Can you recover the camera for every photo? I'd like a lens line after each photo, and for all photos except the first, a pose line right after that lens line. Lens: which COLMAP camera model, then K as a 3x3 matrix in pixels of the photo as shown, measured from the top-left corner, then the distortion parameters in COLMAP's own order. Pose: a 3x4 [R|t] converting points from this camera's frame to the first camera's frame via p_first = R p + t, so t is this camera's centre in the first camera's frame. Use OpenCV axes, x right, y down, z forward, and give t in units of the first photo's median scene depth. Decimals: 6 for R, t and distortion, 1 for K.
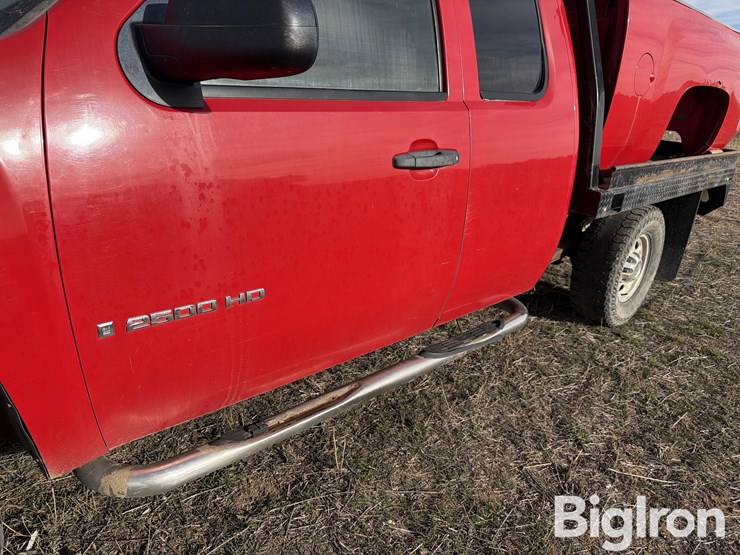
lens RADIAL K [[534.0, 0, 368.4], [0, 534.0, 285.2], [0, 0, 1]] dist [0.064062, -0.089599]
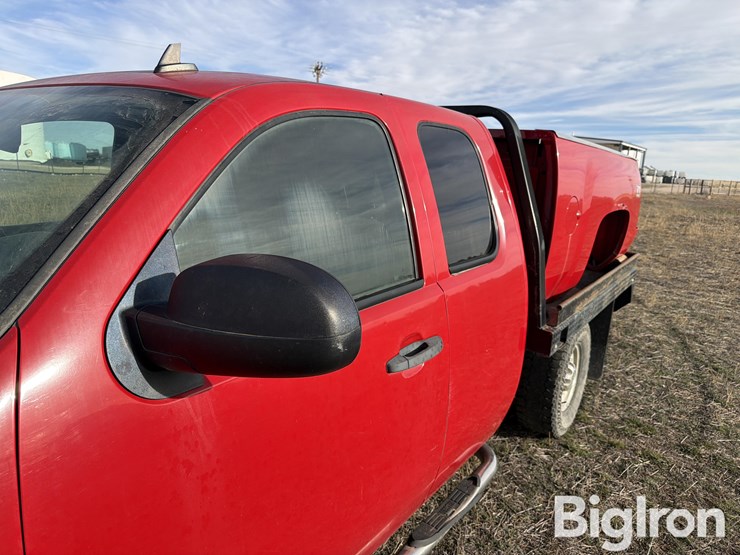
lens RADIAL K [[534.0, 0, 368.4], [0, 534.0, 285.2], [0, 0, 1]] dist [0.064062, -0.089599]
pose [[0.981708, -0.063199, 0.179598, -0.068783], [0.085703, 0.989014, -0.120441, -0.127848], [-0.170013, 0.133630, 0.976339, 0.037248]]
